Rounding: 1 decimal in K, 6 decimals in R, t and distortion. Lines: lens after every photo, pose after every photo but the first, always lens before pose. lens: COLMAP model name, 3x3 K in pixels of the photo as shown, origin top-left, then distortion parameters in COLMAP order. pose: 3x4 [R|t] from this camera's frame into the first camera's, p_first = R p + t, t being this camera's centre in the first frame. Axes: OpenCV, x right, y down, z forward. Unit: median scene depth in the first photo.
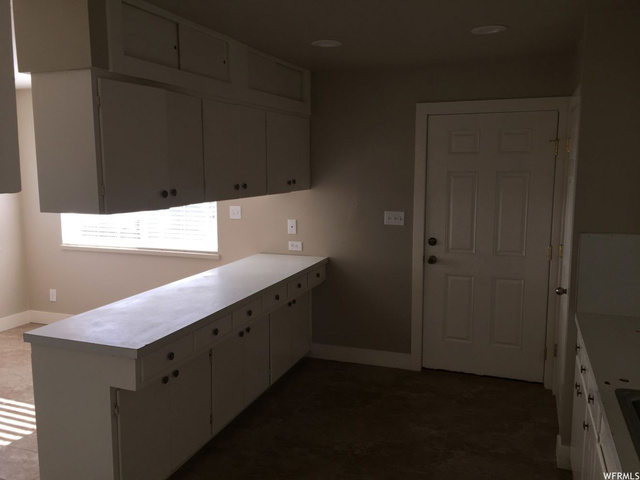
lens RADIAL K [[542.8, 0, 319.9], [0, 542.8, 239.0], [0, 0, 1]] dist [0.025233, -0.025923]
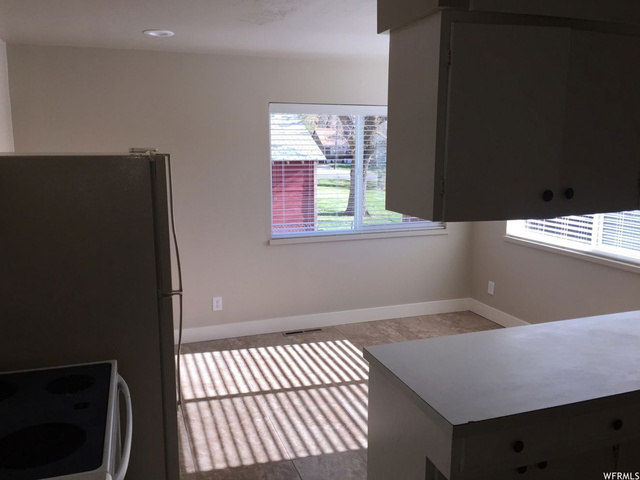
lens RADIAL K [[542.8, 0, 319.4], [0, 542.8, 243.5], [0, 0, 1]] dist [0.025233, -0.025923]
pose [[0.640674, 0.131801, -0.756416, 0.026832], [-0.097849, 0.991139, 0.089823, -0.045449], [0.761553, 0.016468, 0.647894, 0.297392]]
